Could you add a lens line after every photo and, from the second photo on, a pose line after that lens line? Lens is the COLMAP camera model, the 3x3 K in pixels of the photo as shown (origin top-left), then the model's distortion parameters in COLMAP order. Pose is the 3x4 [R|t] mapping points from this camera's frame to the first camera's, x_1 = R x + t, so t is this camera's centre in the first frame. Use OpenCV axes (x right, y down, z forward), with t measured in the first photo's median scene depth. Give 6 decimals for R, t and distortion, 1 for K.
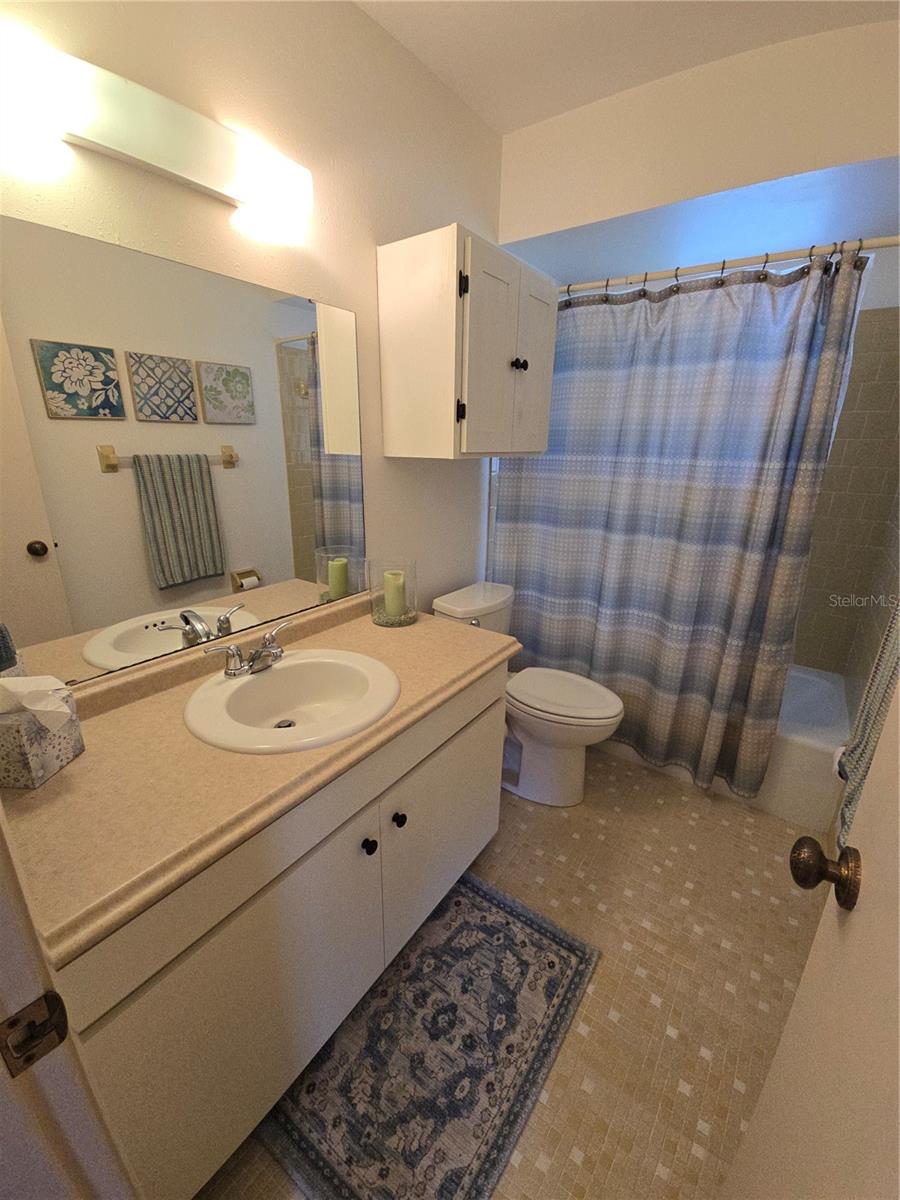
lens RADIAL K [[491.0, 0, 453.0], [0, 491.0, 601.3], [0, 0, 1]] dist [0.012187, -0.001315]
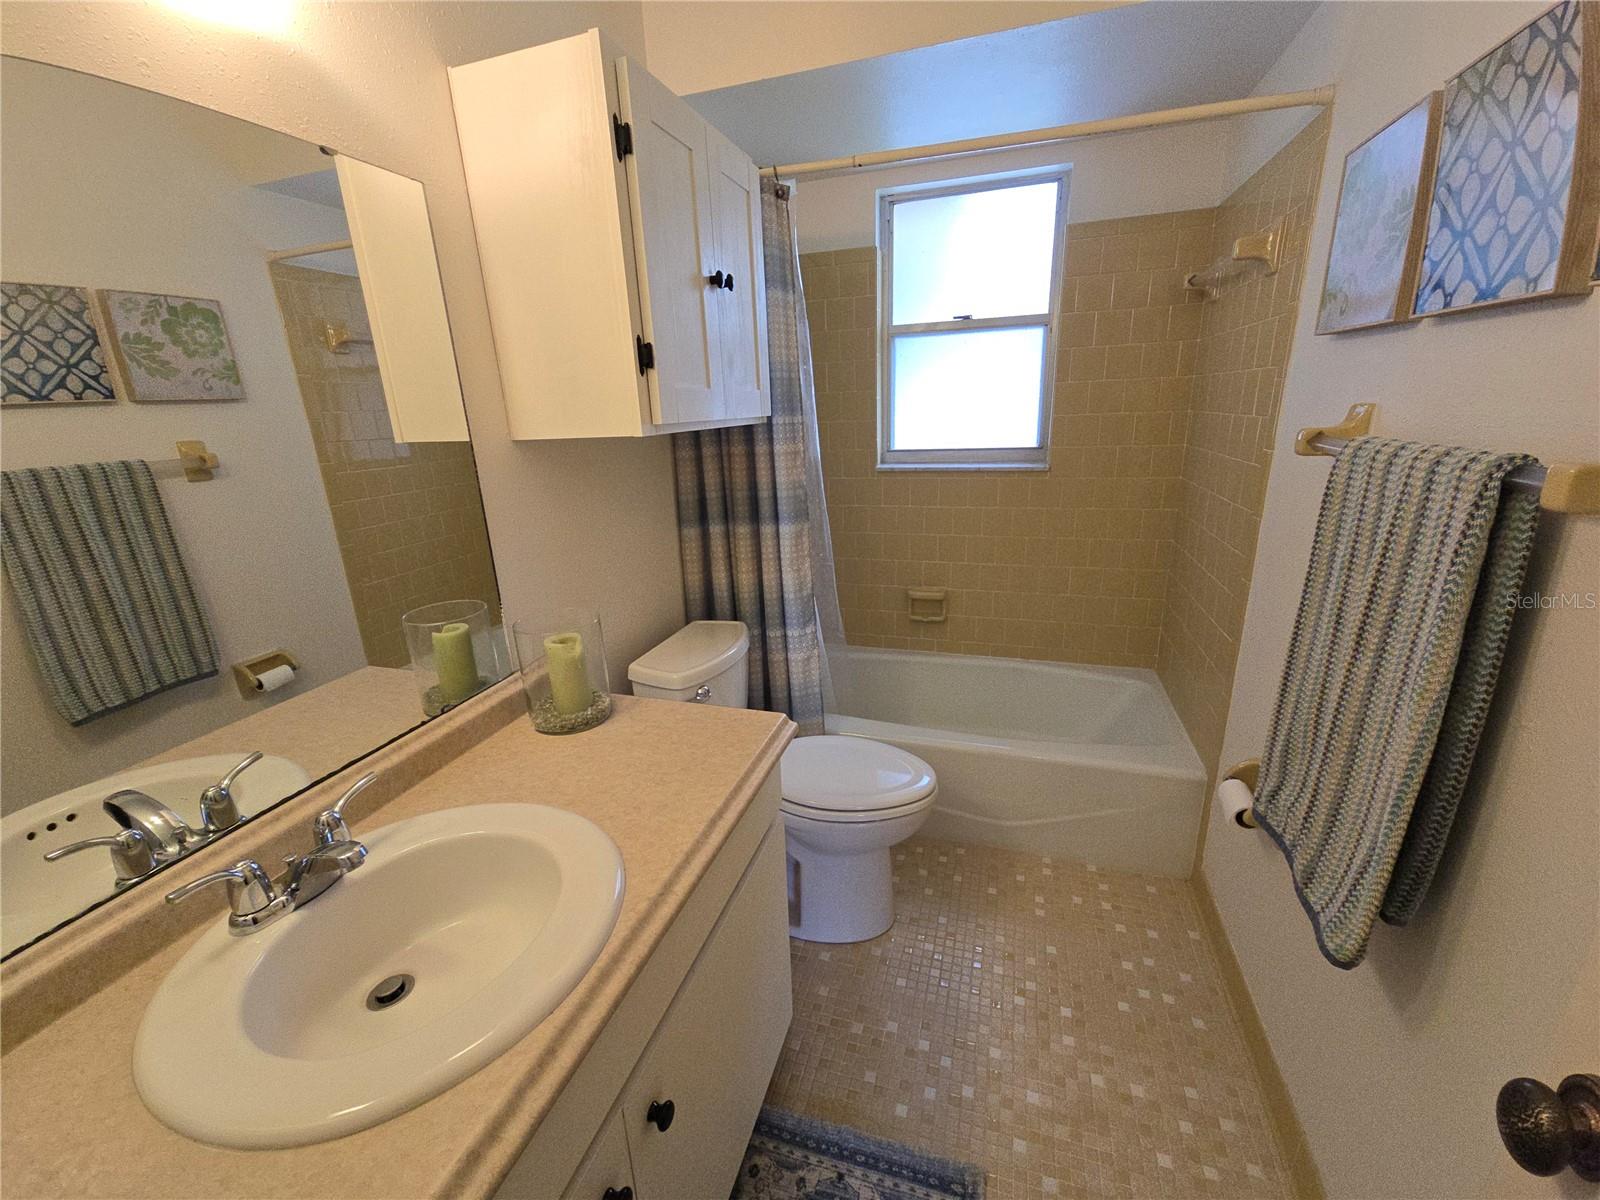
lens RADIAL K [[654.7, 0, 796.0], [0, 654.7, 604.0], [0, 0, 1]] dist [0.012187, -0.001315]
pose [[0.952794, -0.140680, 0.269060, -0.059157], [0.146259, 0.989246, -0.000697, -0.056872], [-0.266069, 0.040017, 0.963123, 0.181317]]
